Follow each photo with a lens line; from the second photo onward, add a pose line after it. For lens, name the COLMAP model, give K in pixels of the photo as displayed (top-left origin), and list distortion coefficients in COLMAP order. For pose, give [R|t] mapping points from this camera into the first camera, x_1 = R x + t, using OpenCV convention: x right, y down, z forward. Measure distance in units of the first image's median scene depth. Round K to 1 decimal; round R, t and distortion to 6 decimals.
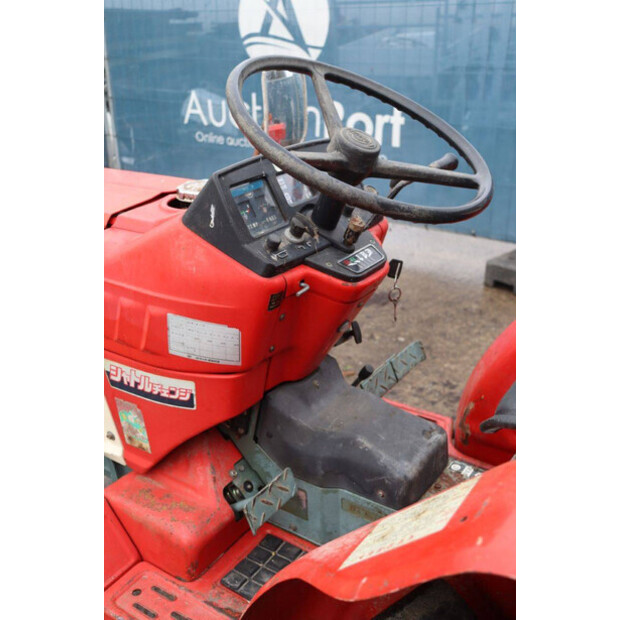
lens RADIAL K [[669.0, 0, 306.9], [0, 669.0, 310.8], [0, 0, 1]] dist [-0.034507, 0.000000]
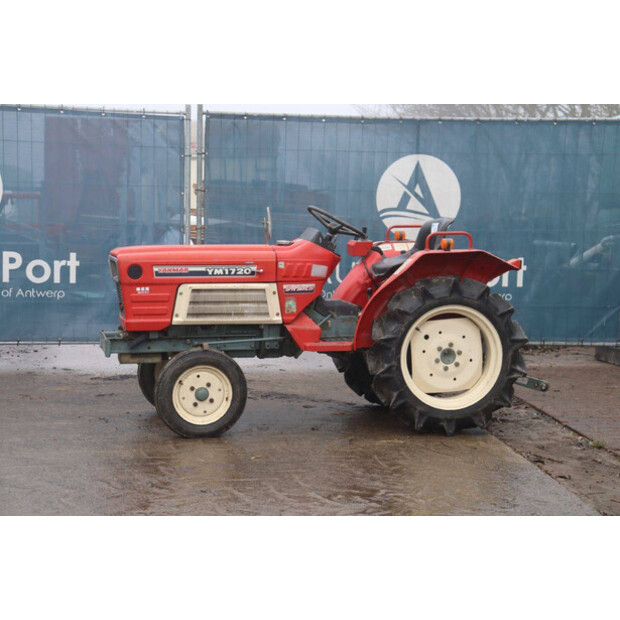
lens RADIAL K [[1362.7, 0, 306.2], [0, 1362.7, 309.1], [0, 0, 1]] dist [0.476476, 0.000000]
pose [[0.672400, -0.031604, 0.739513, -5.761108], [0.269401, 0.941013, -0.204737, 1.759749], [-0.689420, 0.336891, 0.641252, -3.794497]]
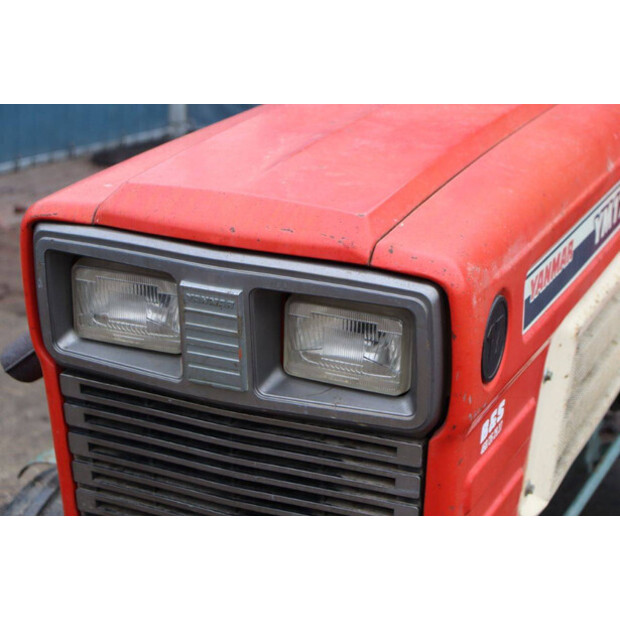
lens RADIAL K [[1446.1, 0, 313.8], [0, 1446.1, 310.8], [0, 0, 1]] dist [0.455032, 0.000000]
pose [[-0.213678, -0.277634, 0.936622, -2.100356], [0.376412, 0.861337, 0.341192, -0.659582], [-0.901474, 0.425461, -0.079544, 1.659848]]
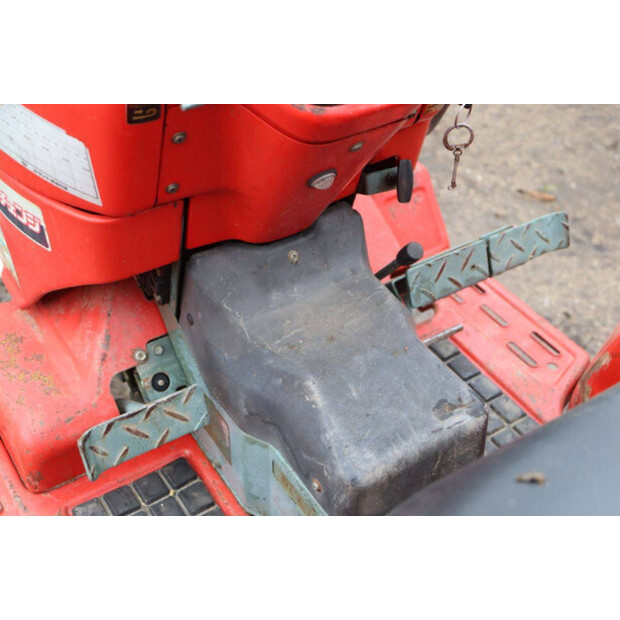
lens RADIAL K [[865.9, 0, 313.1], [0, 865.9, 307.9], [0, 0, 1]] dist [0.095121, 0.000000]
pose [[0.922972, 0.298689, -0.242709, 0.235563], [-0.209801, 0.919167, 0.333340, -0.105016], [0.322655, -0.256743, 0.911030, 0.360399]]
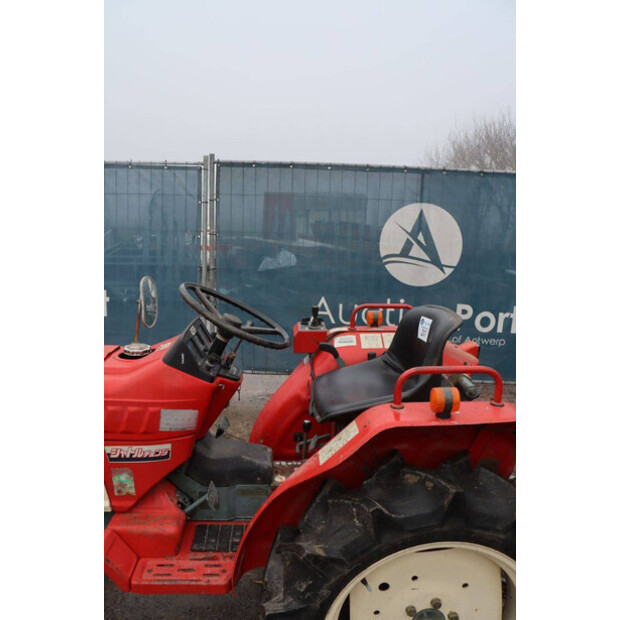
lens RADIAL K [[502.8, 0, 298.4], [0, 502.8, 320.1], [0, 0, 1]] dist [-0.125550, 0.052594]
pose [[0.797946, -0.073007, 0.598291, -0.678195], [0.199410, 0.968714, -0.147746, 0.042217], [-0.568786, 0.237199, 0.787540, -0.422206]]
